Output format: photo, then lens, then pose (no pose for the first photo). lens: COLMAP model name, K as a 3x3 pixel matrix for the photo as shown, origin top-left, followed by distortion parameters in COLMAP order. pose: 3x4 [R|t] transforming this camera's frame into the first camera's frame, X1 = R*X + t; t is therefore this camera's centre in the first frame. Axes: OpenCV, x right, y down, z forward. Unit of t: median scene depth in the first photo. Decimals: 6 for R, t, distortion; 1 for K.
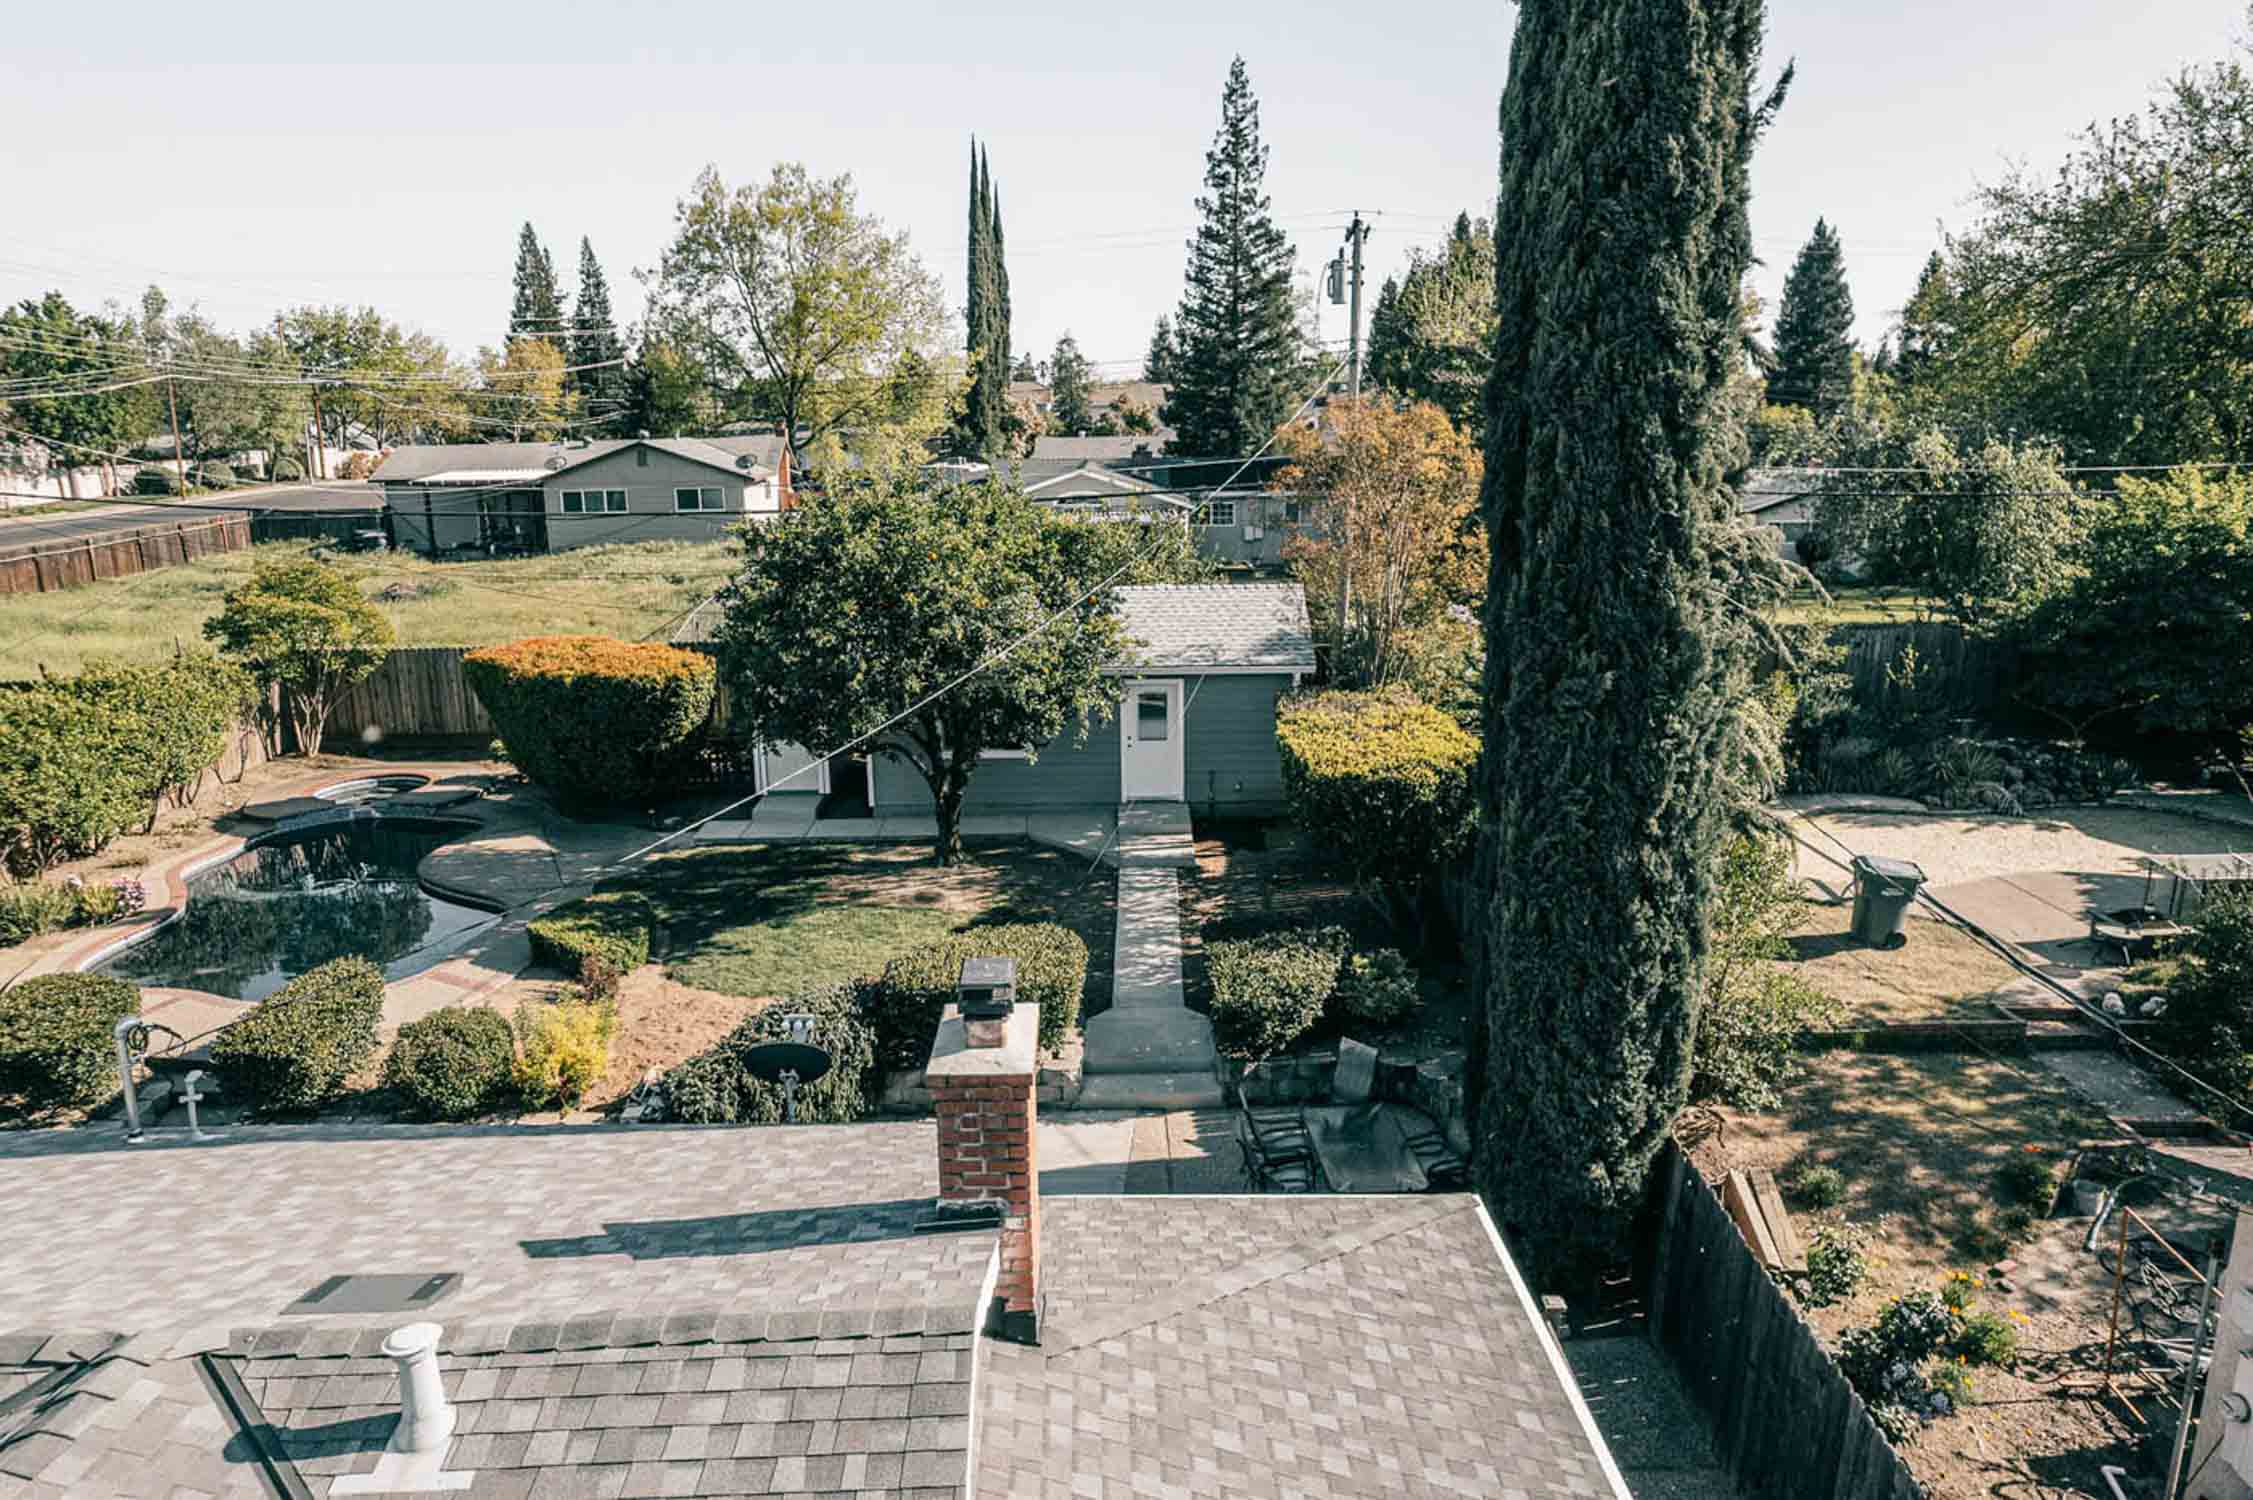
lens RADIAL K [[1440.4, 0, 1123.0], [0, 1440.4, 761.6], [0, 0, 1]] dist [-0.071884, 0.061839]
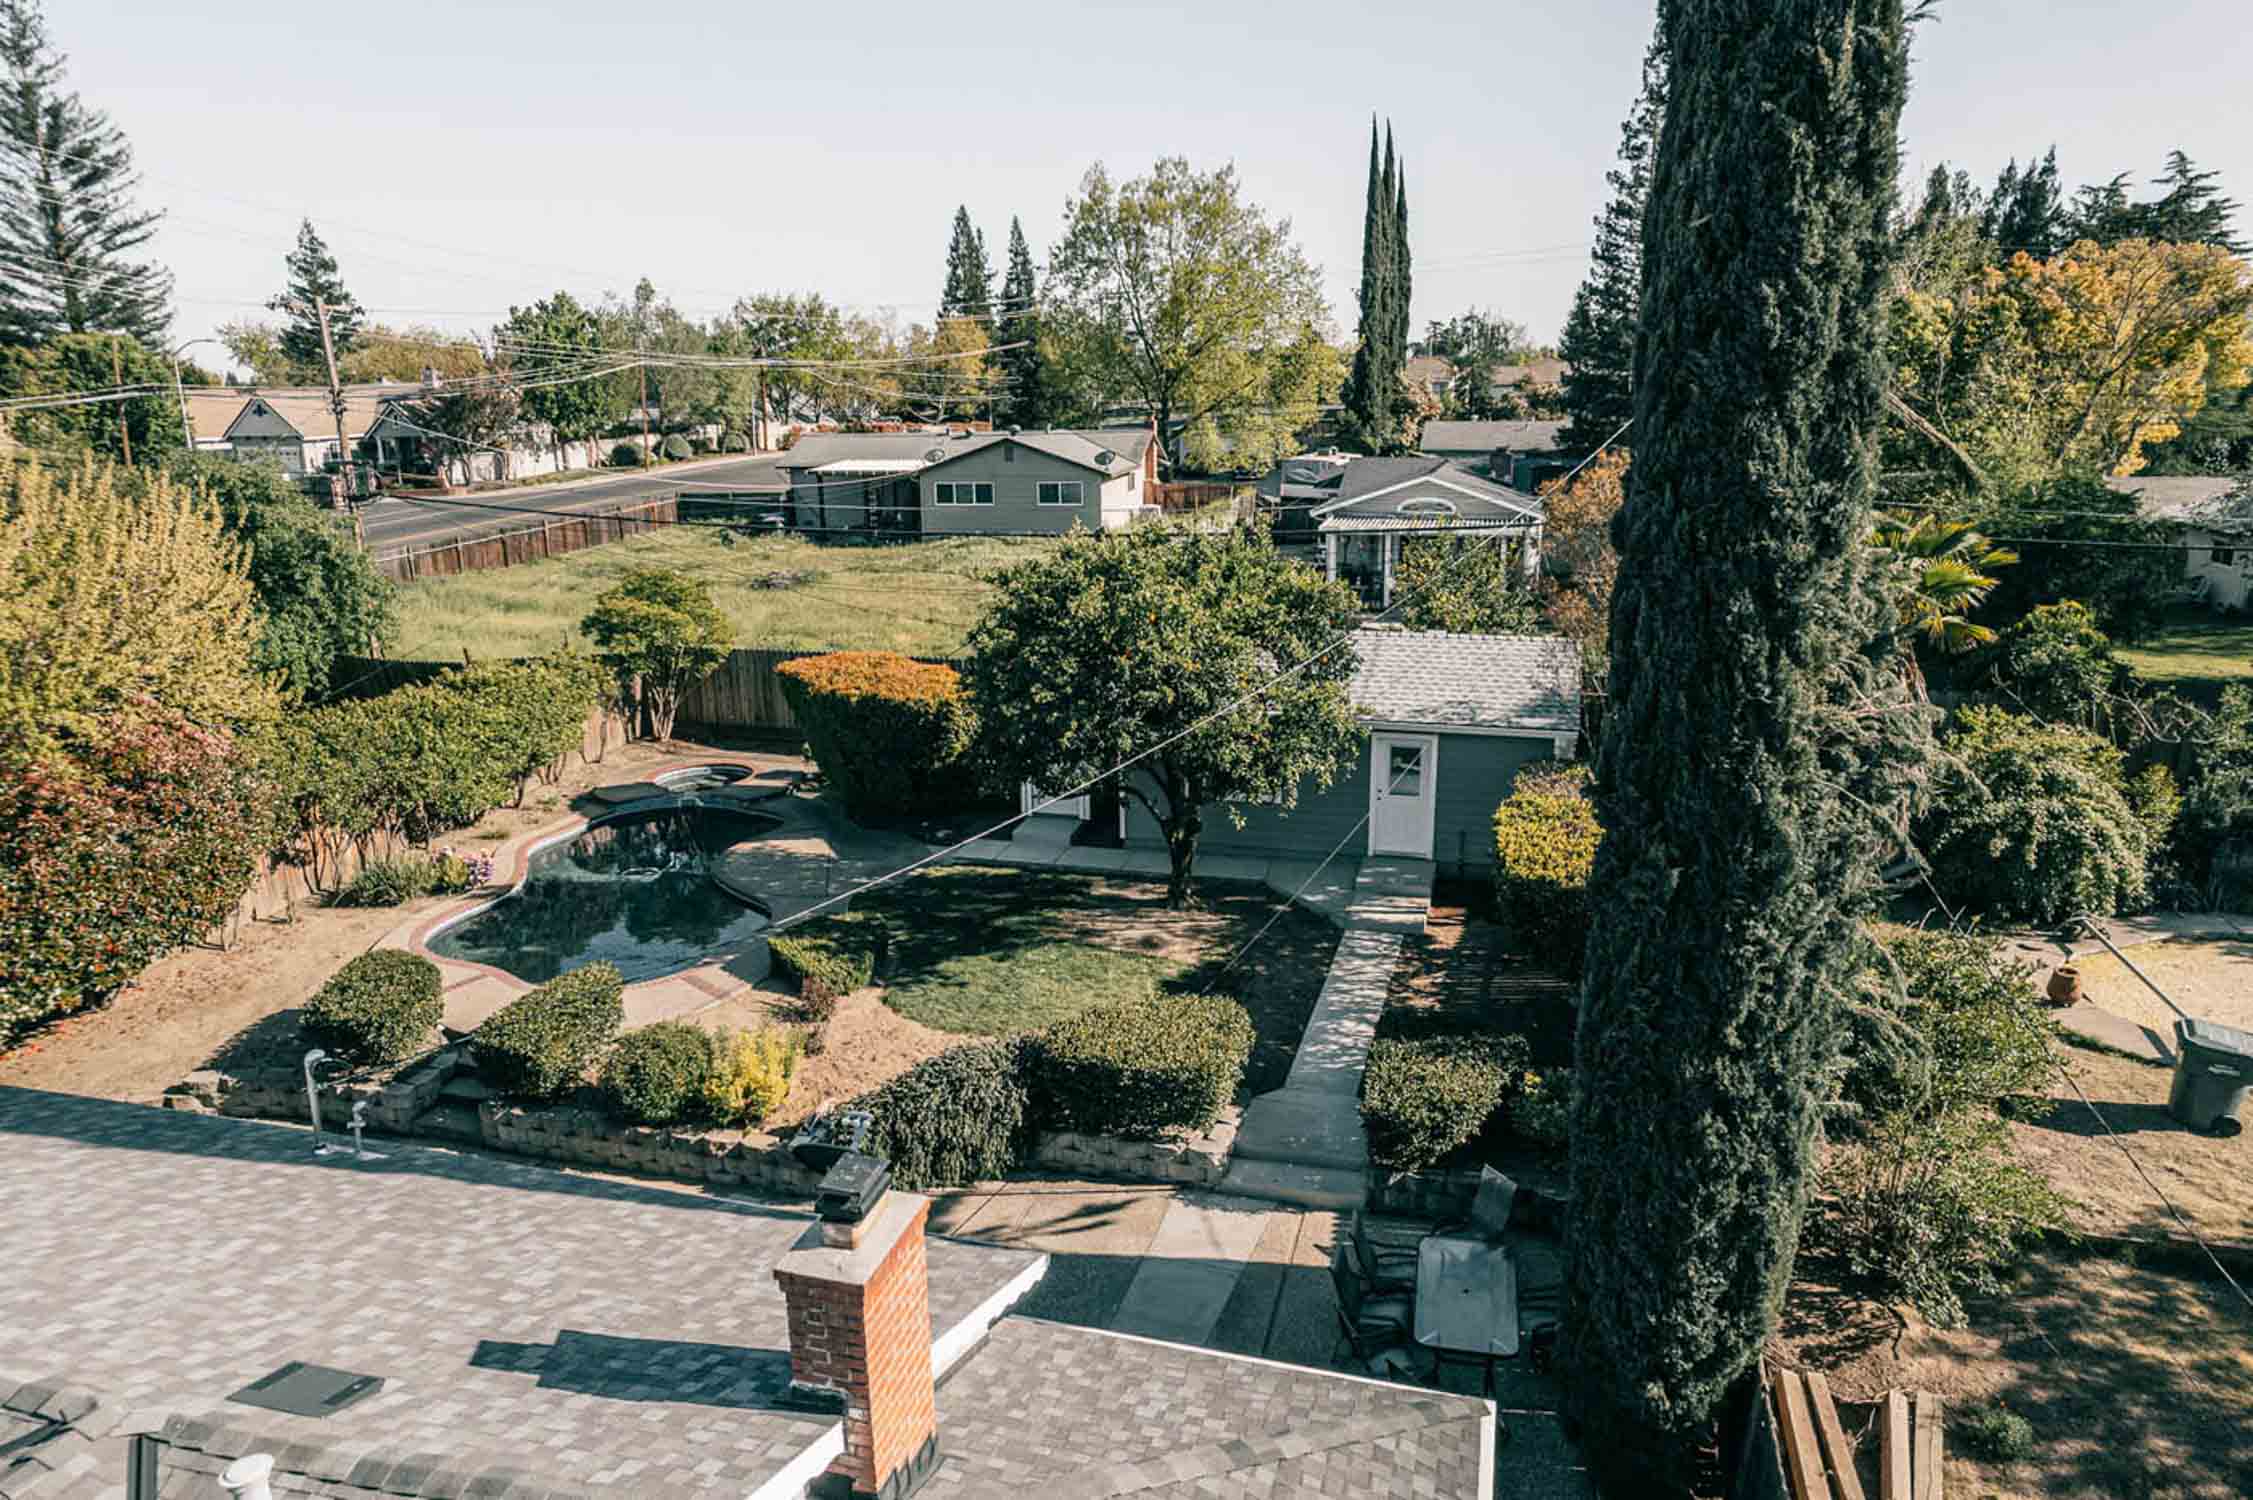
lens RADIAL K [[1440.4, 0, 1123.5], [0, 1440.4, 760.3], [0, 0, 1]] dist [-0.071884, 0.061839]
pose [[0.959068, 0.070724, -0.274202, 0.119085], [-0.064260, 0.997404, 0.032497, -0.066601], [0.275788, -0.013547, 0.961123, 0.017445]]
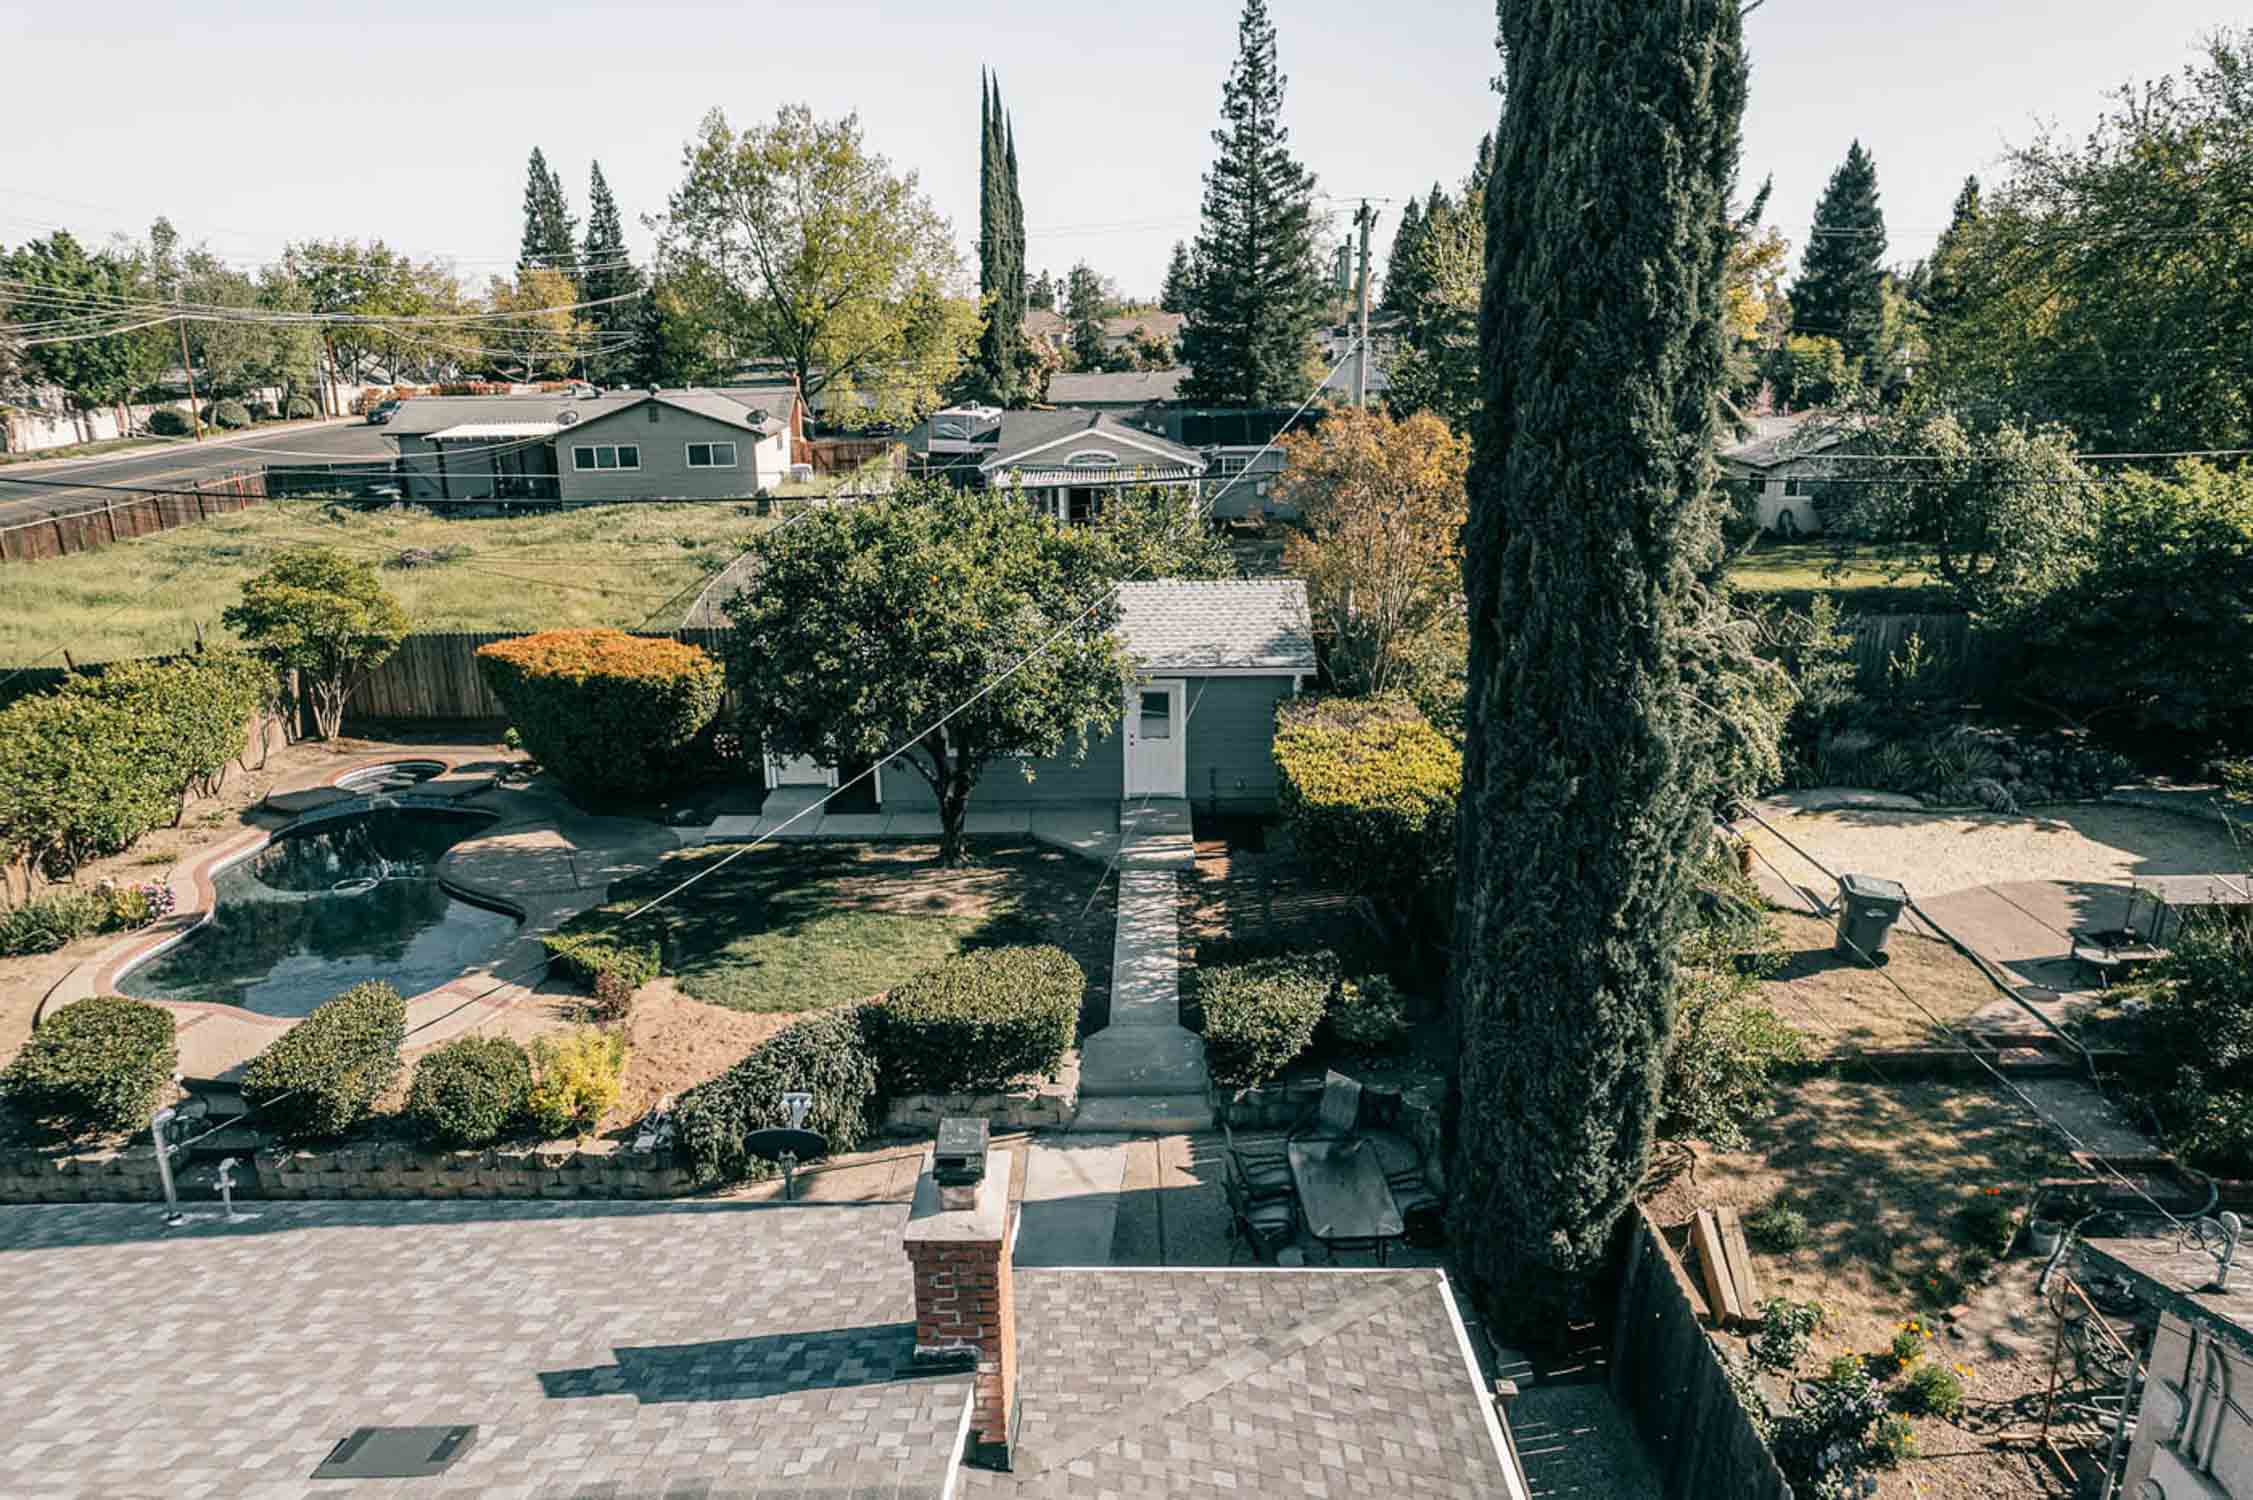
lens RADIAL K [[1440.4, 0, 1122.7], [0, 1440.4, 761.8], [0, 0, 1]] dist [-0.071884, 0.061839]
pose [[0.999914, 0.002673, -0.012857, 0.012740], [-0.001951, 0.998440, 0.055799, -0.063336], [0.012986, -0.055769, 0.998359, -0.015544]]
